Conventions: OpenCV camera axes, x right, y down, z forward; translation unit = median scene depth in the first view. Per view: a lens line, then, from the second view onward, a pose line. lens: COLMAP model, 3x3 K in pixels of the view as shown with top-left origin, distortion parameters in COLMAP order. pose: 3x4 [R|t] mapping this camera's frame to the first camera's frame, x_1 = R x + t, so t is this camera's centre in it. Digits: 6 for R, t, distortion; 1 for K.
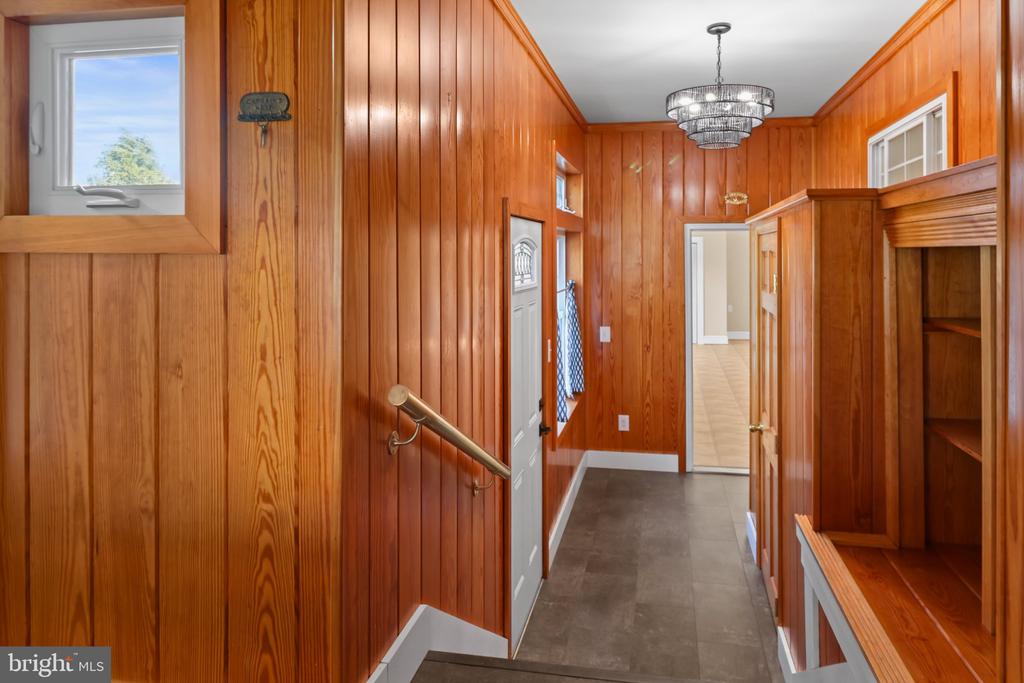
lens RADIAL K [[713.5, 0, 539.4], [0, 713.5, 272.5], [0, 0, 1]] dist [0.005721, 0.001578]
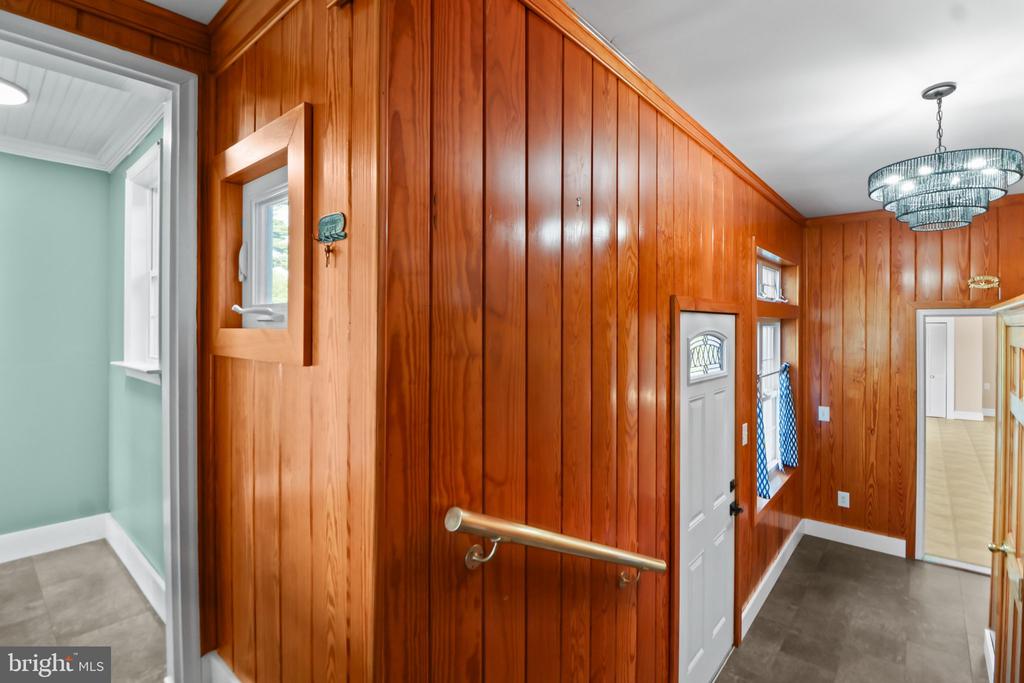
lens RADIAL K [[484.5, 0, 524.4], [0, 484.5, 333.7], [0, 0, 1]] dist [-0.000701, -0.016375]
pose [[0.867961, 0.009314, -0.496545, 0.074158], [-0.014606, 0.999870, -0.006776, -0.026468], [0.496418, 0.013134, 0.867984, 0.181507]]
